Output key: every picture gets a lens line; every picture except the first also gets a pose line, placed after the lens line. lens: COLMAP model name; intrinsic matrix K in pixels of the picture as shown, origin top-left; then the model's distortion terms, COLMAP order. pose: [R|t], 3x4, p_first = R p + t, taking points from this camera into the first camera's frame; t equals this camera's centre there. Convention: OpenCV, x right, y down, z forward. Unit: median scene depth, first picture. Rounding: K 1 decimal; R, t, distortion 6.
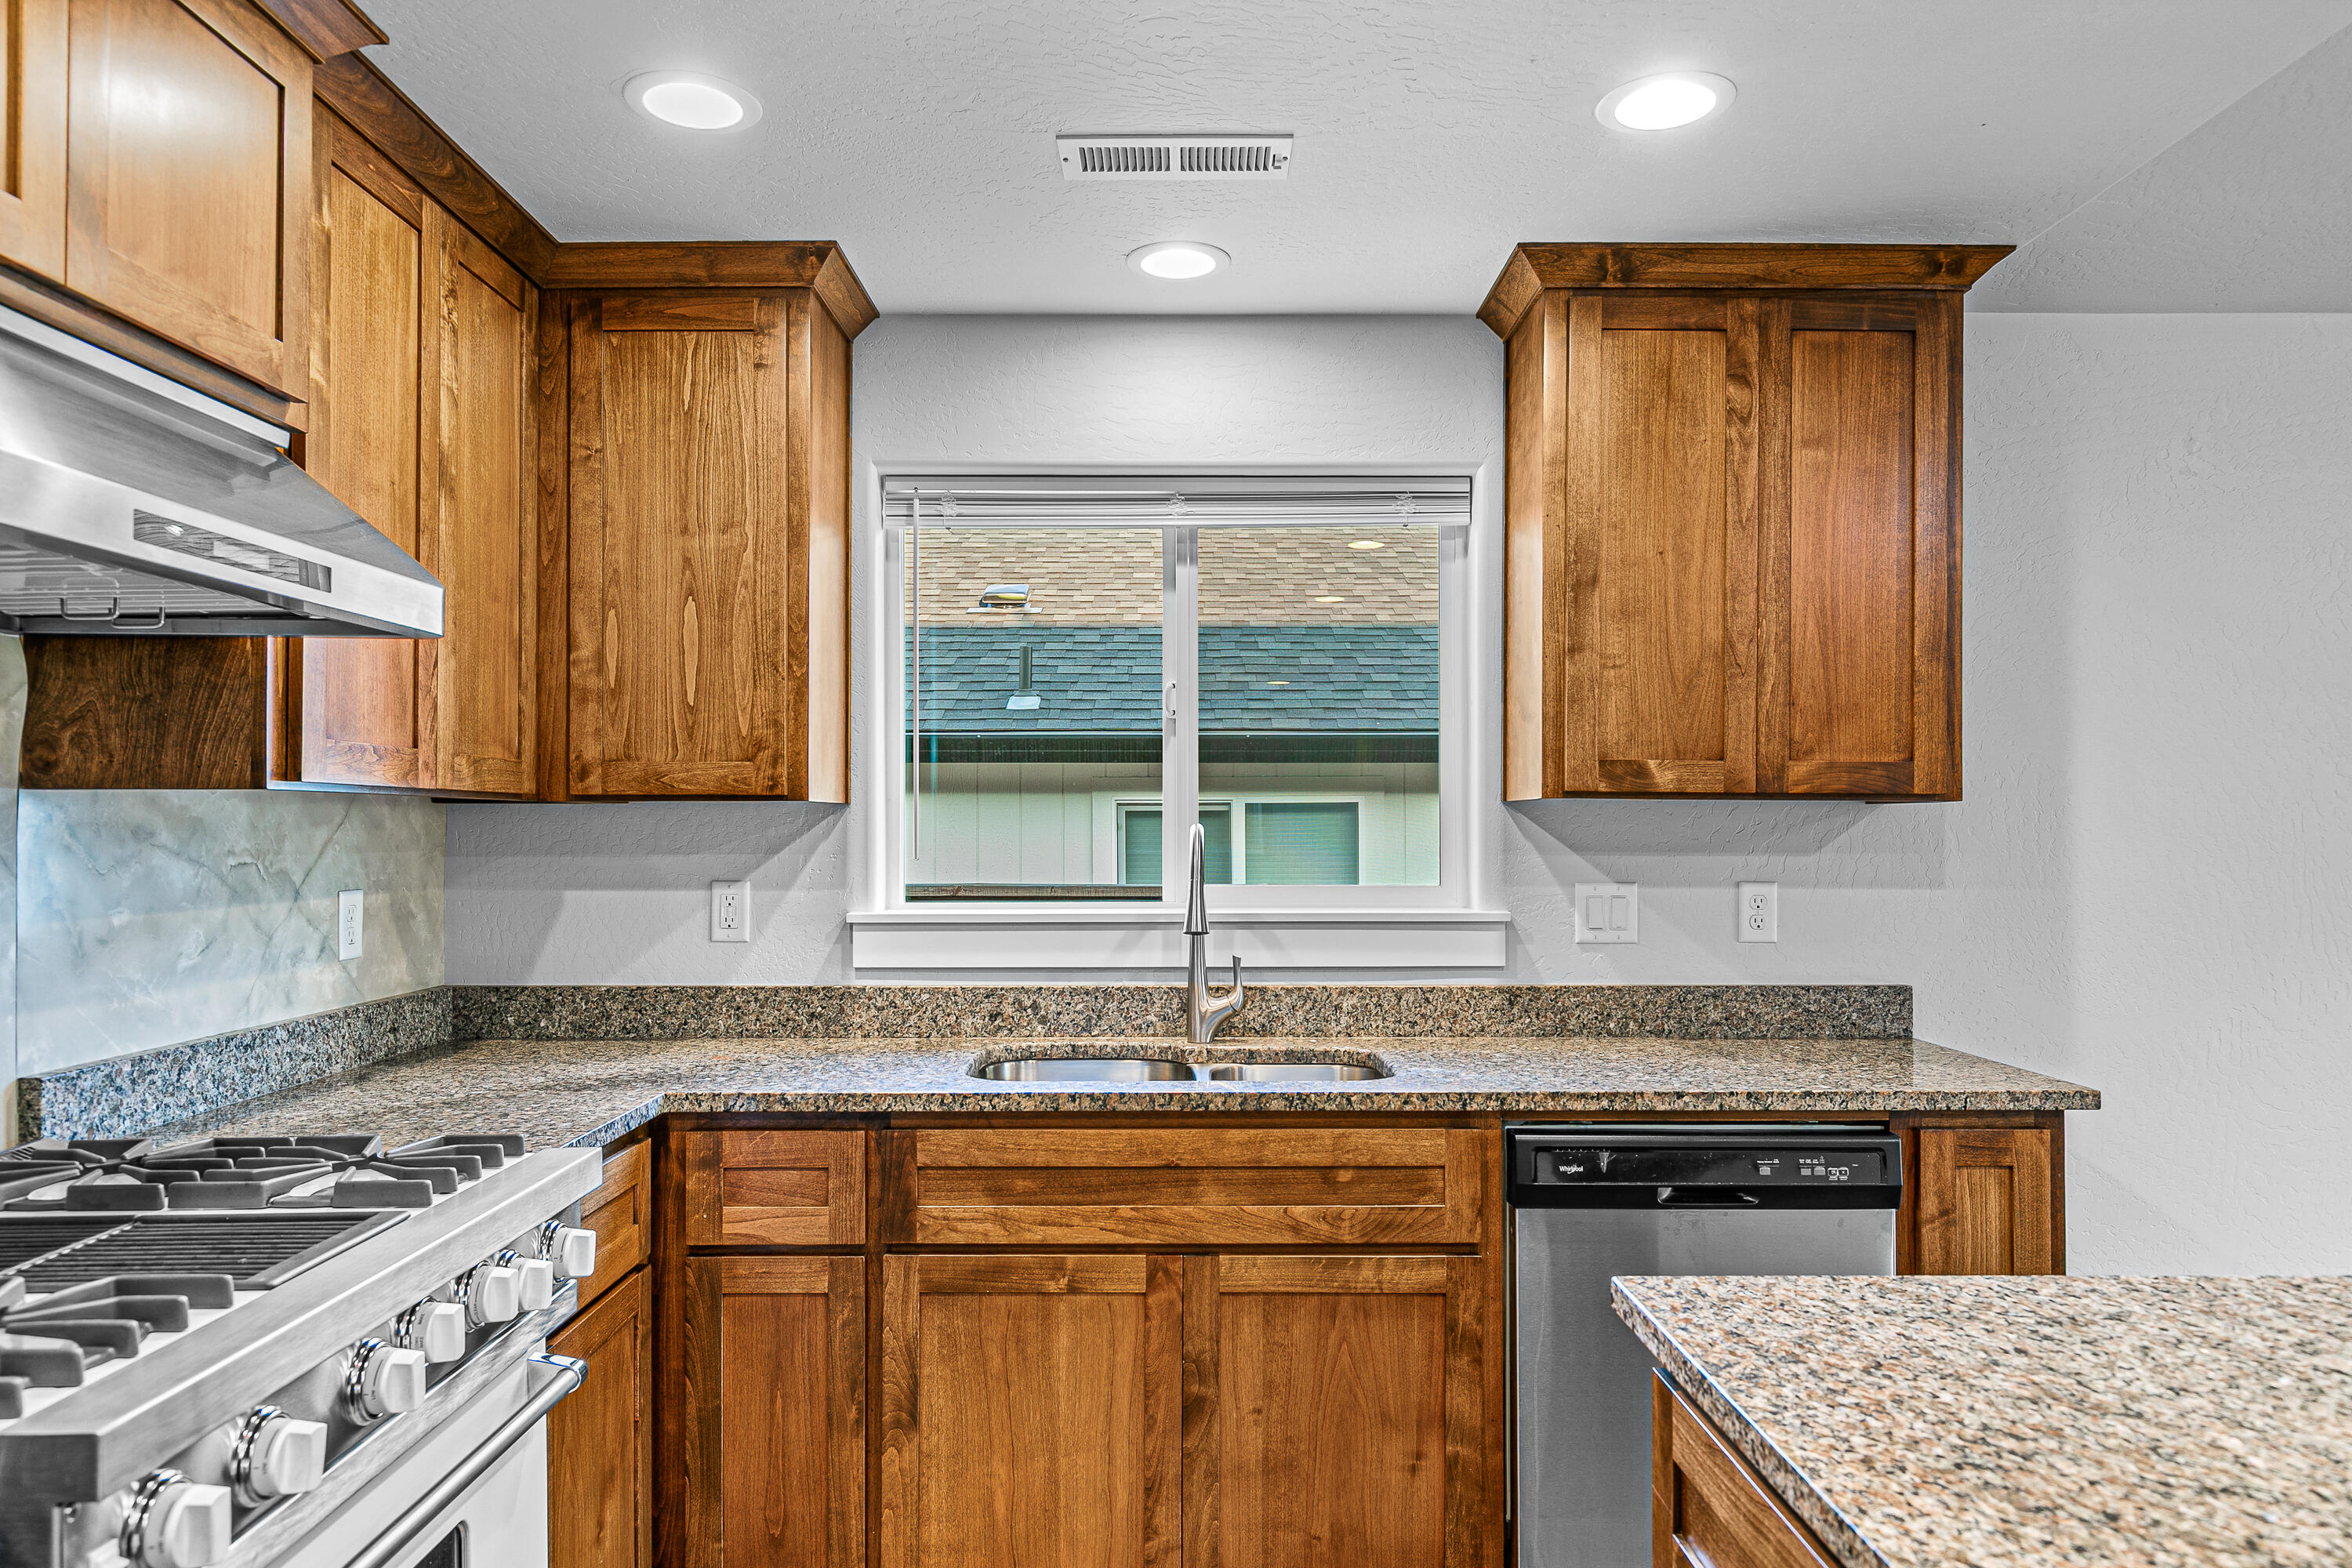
lens RADIAL K [[1562.4, 0, 1178.3], [0, 1562.4, 811.1], [0, 0, 1]] dist [-0.005134, -0.000683]
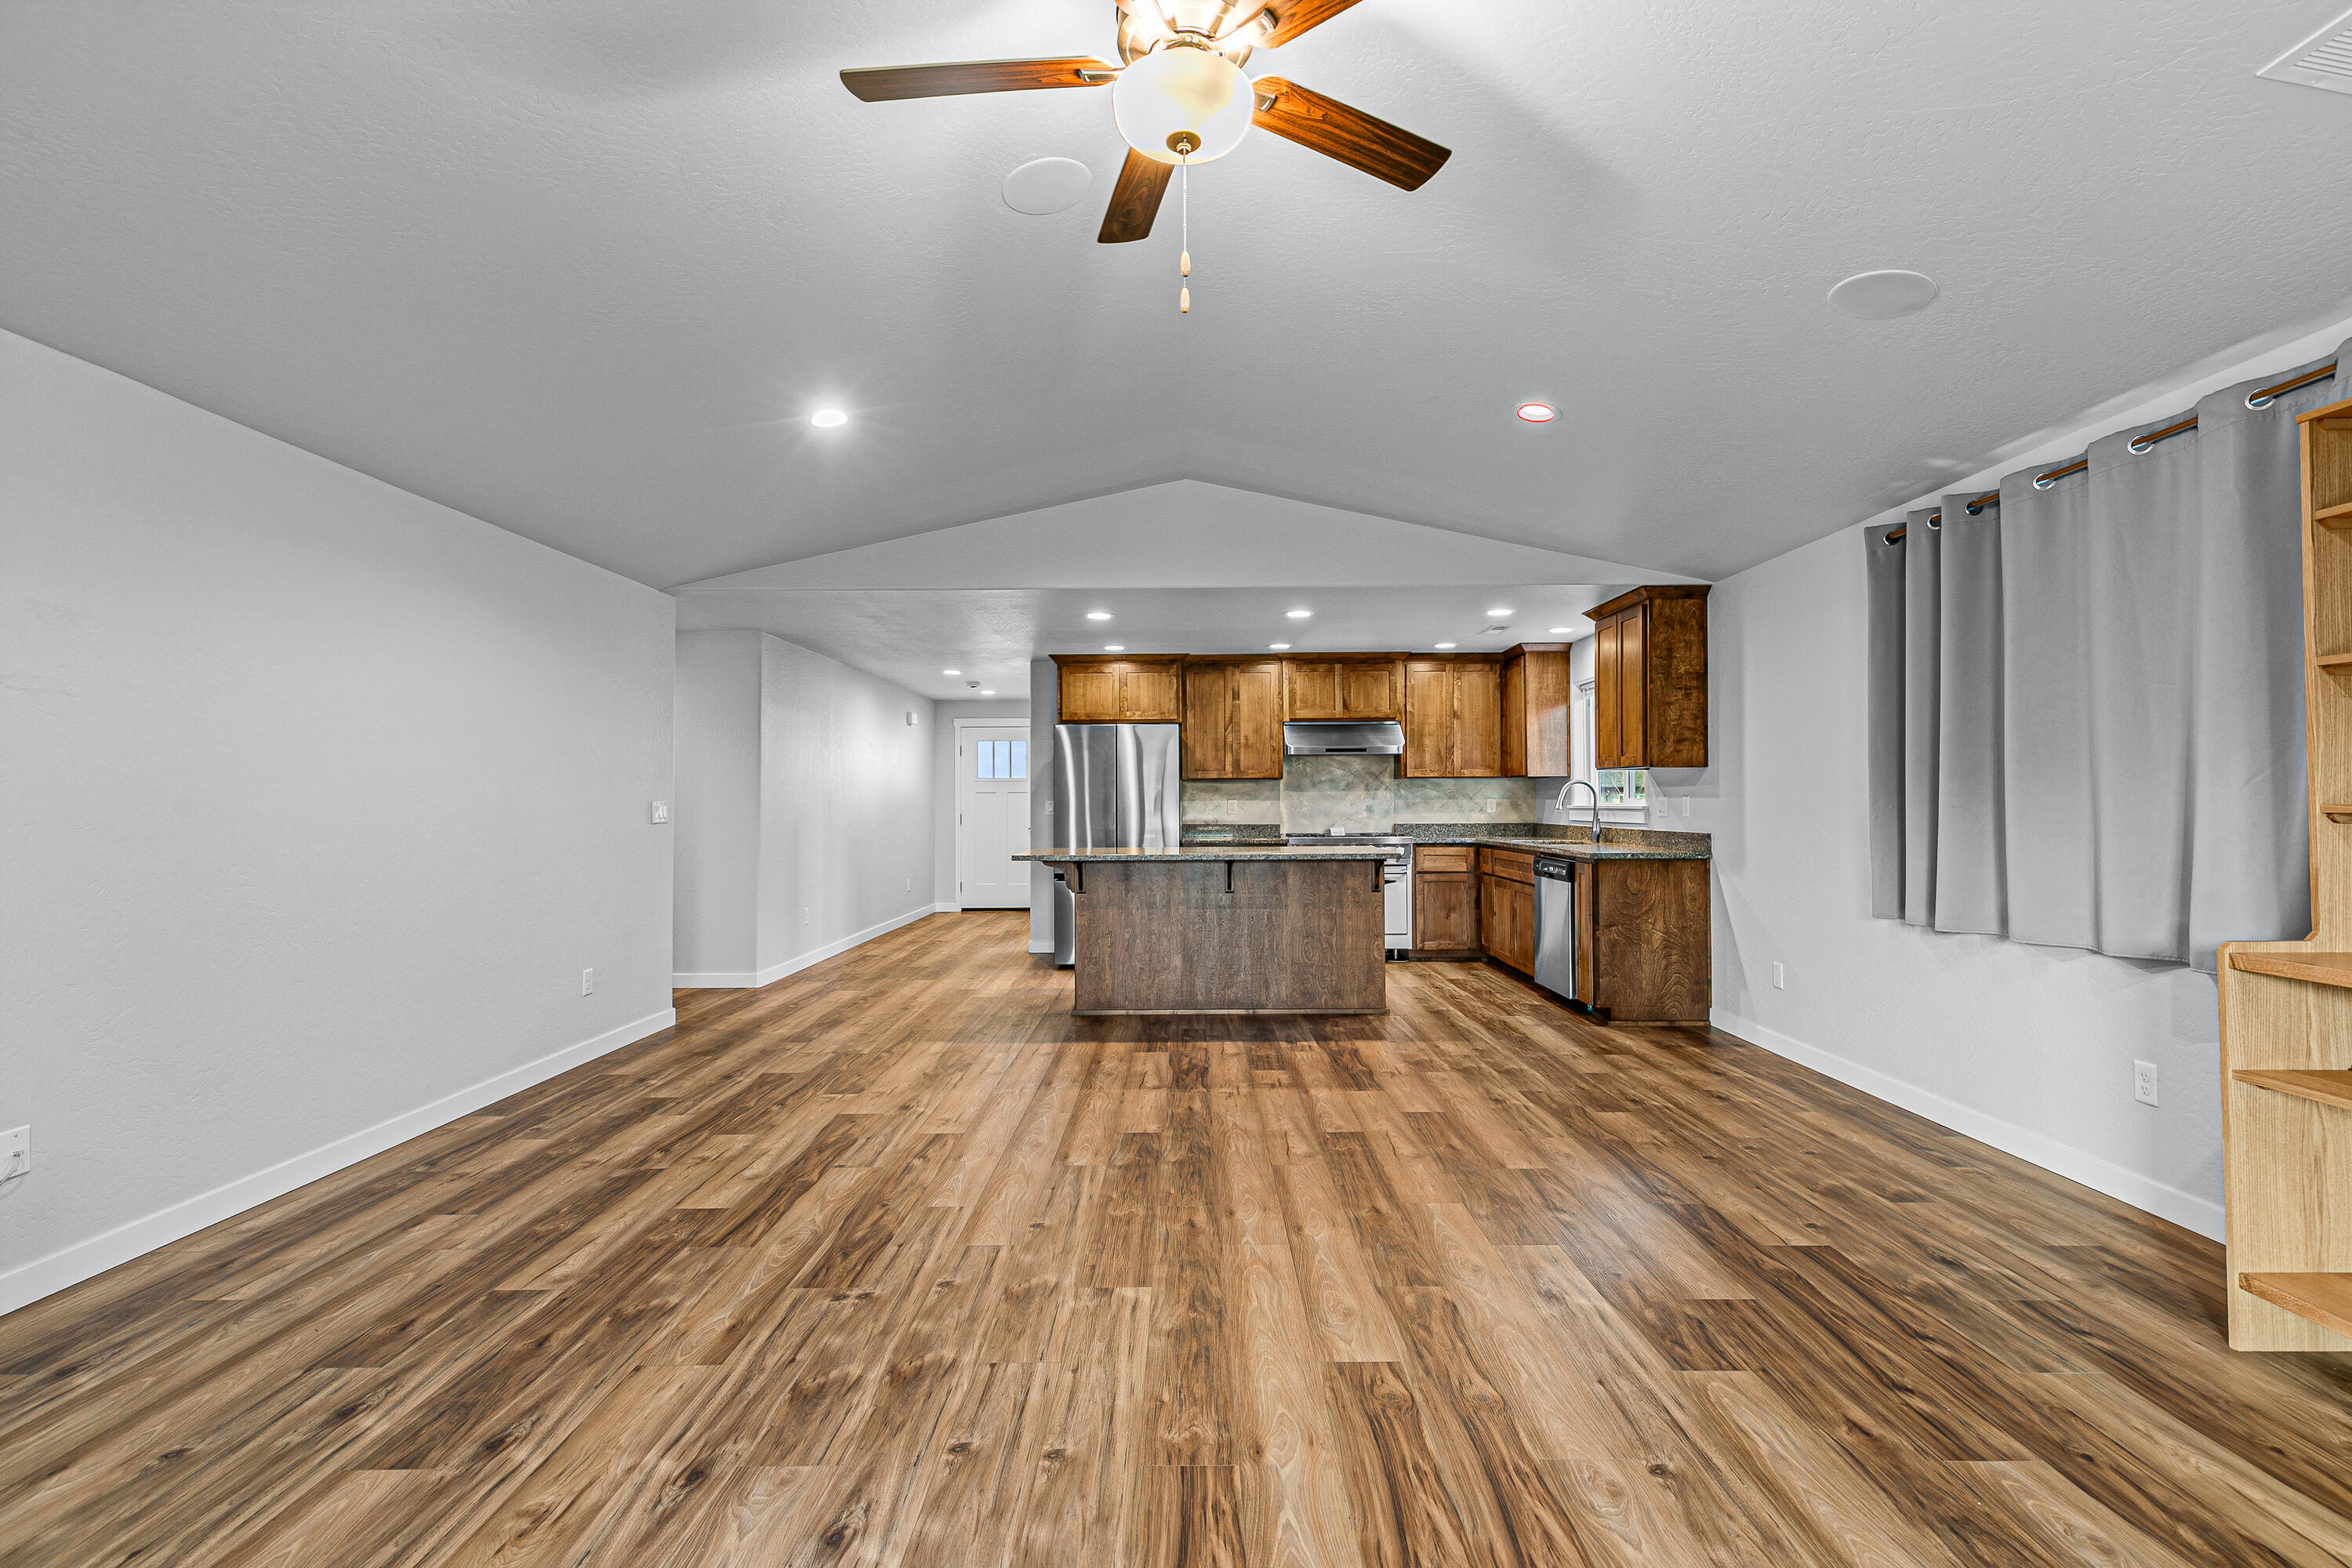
lens RADIAL K [[1064.9, 0, 1184.5], [0, 1064.9, 784.8], [0, 0, 1]] dist [0.010291, -0.000968]
pose [[-0.008602, -0.016529, -0.999826, 2.616995], [0.013685, 0.999768, -0.016646, 0.050616], [0.999869, -0.013825, -0.008374, 0.116335]]
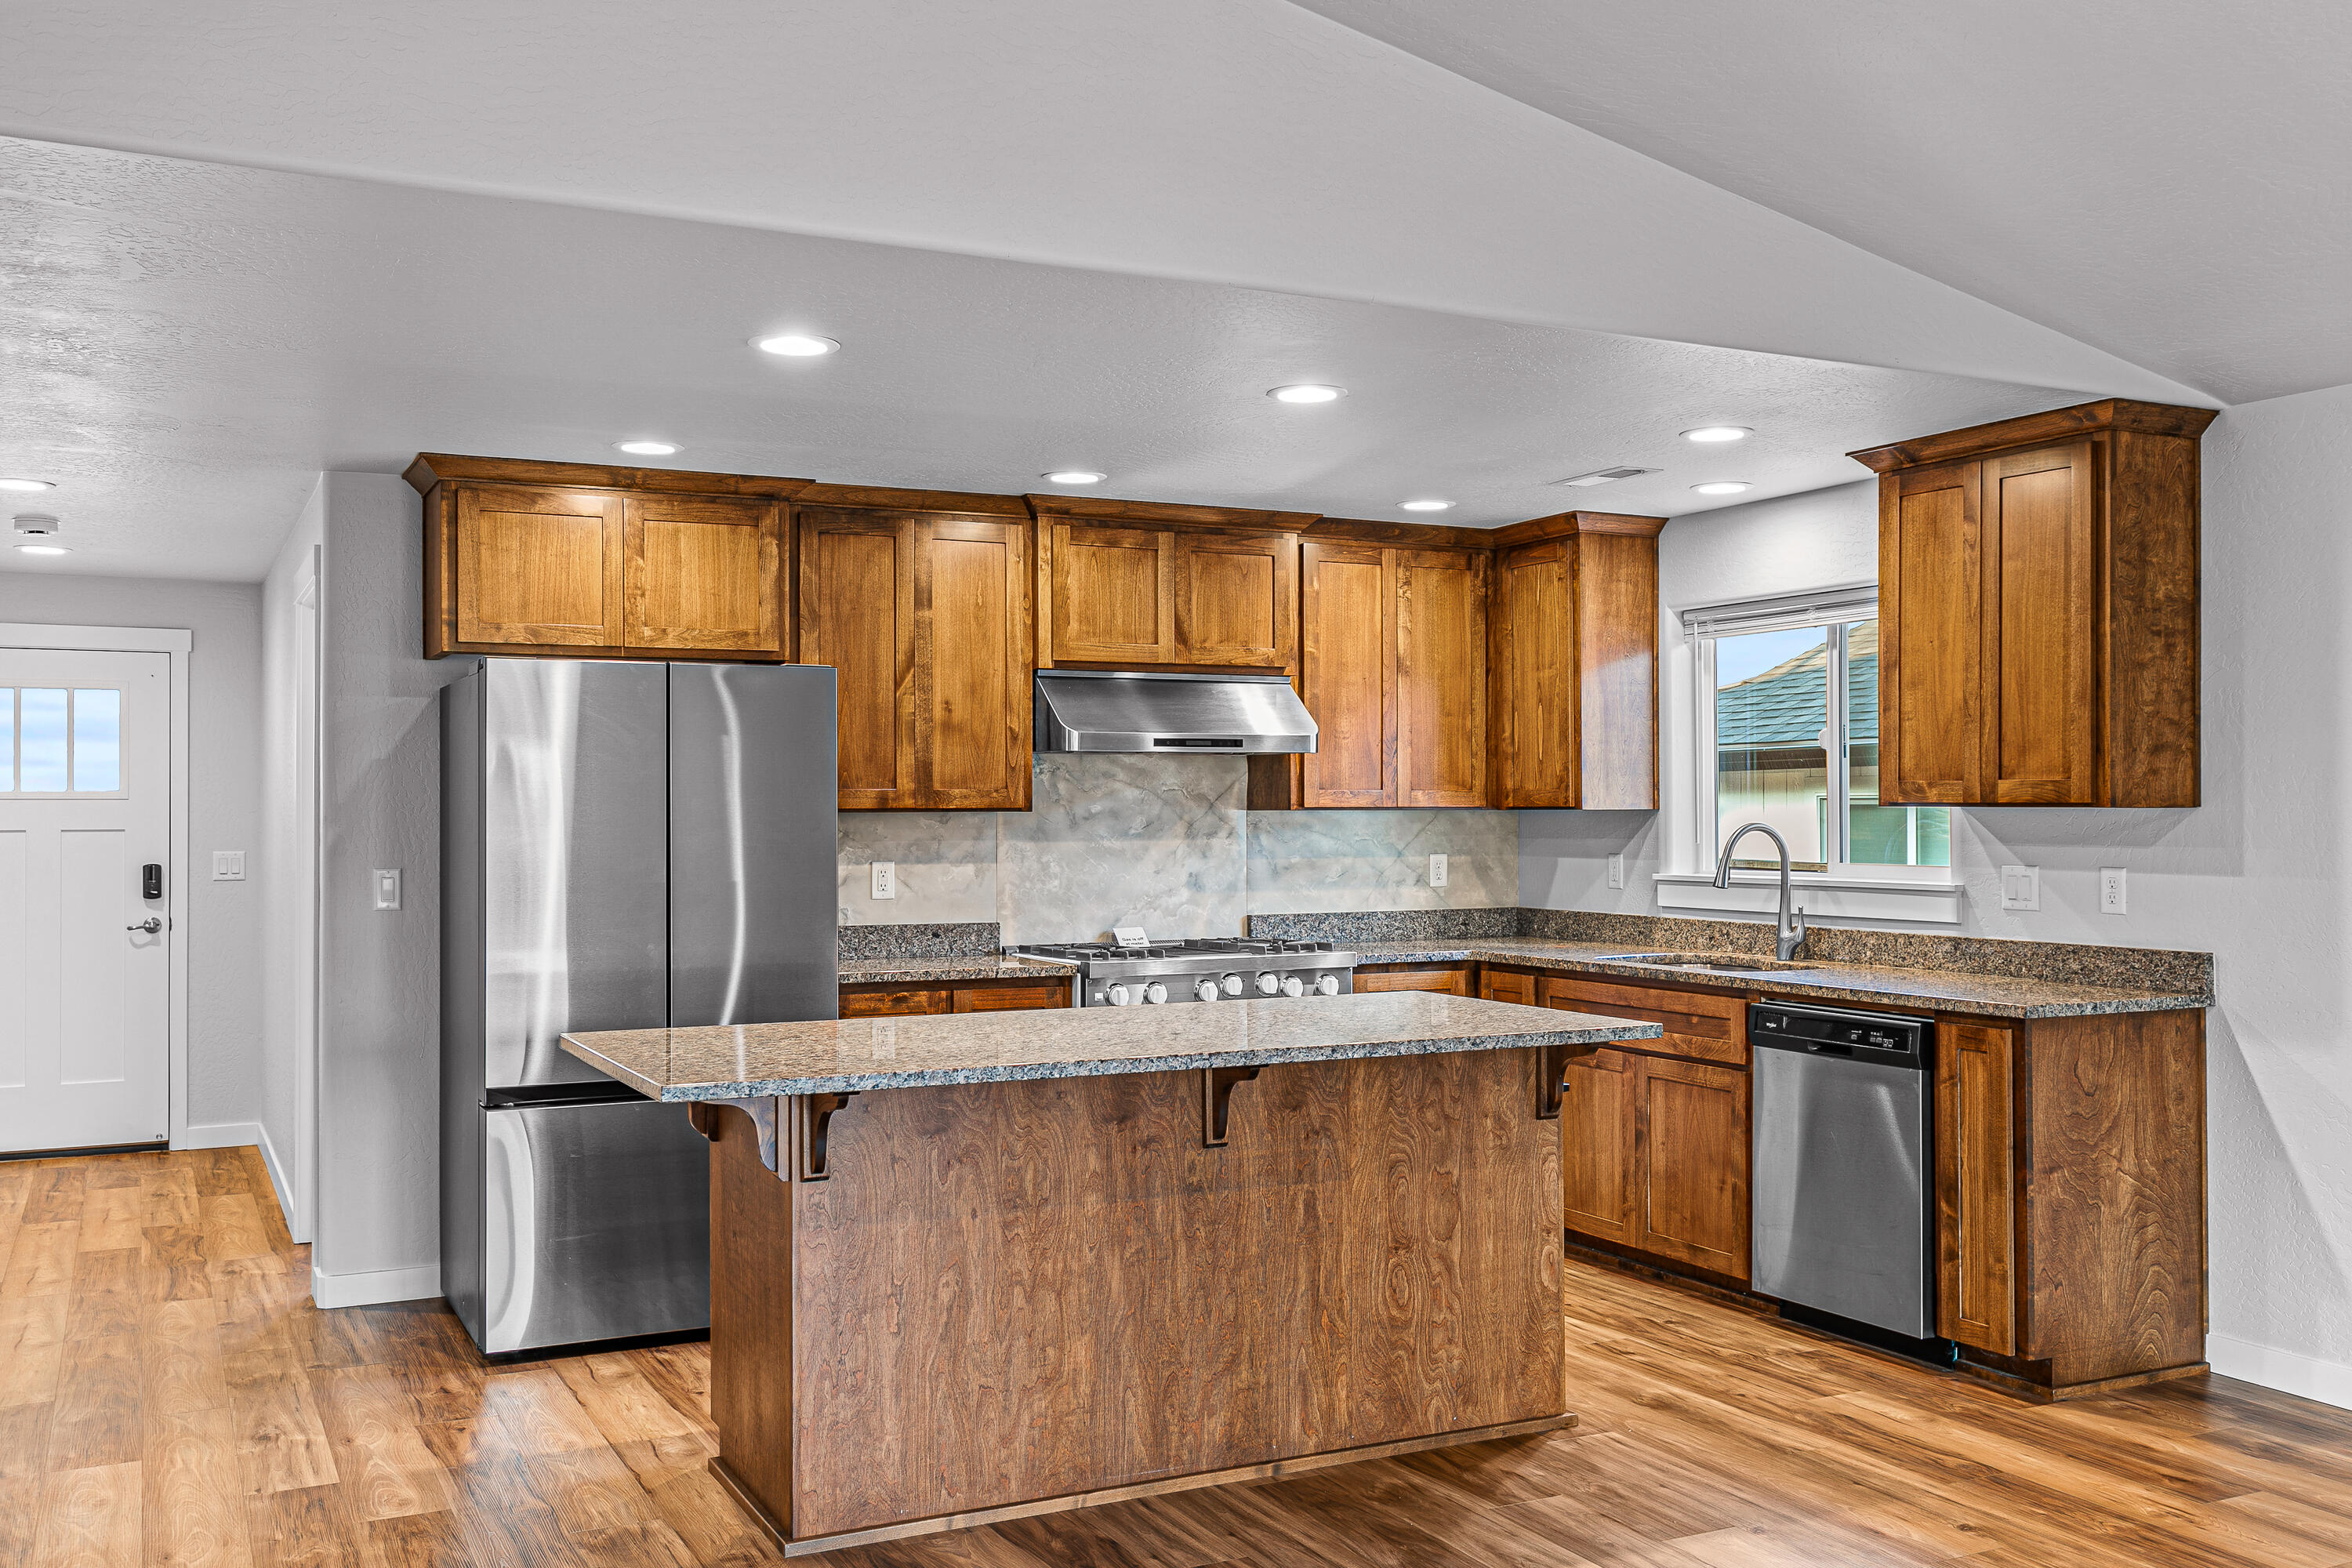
lens RADIAL K [[2093.0, 0, 1176.0], [0, 2093.0, 784.0], [0, 0, 1]] dist [-0.002404, 0.004383]
pose [[0.439749, -0.013495, -0.898020, 1.798575], [0.012116, 0.999885, -0.009093, -0.020345], [0.898039, -0.006881, 0.439862, -0.529872]]
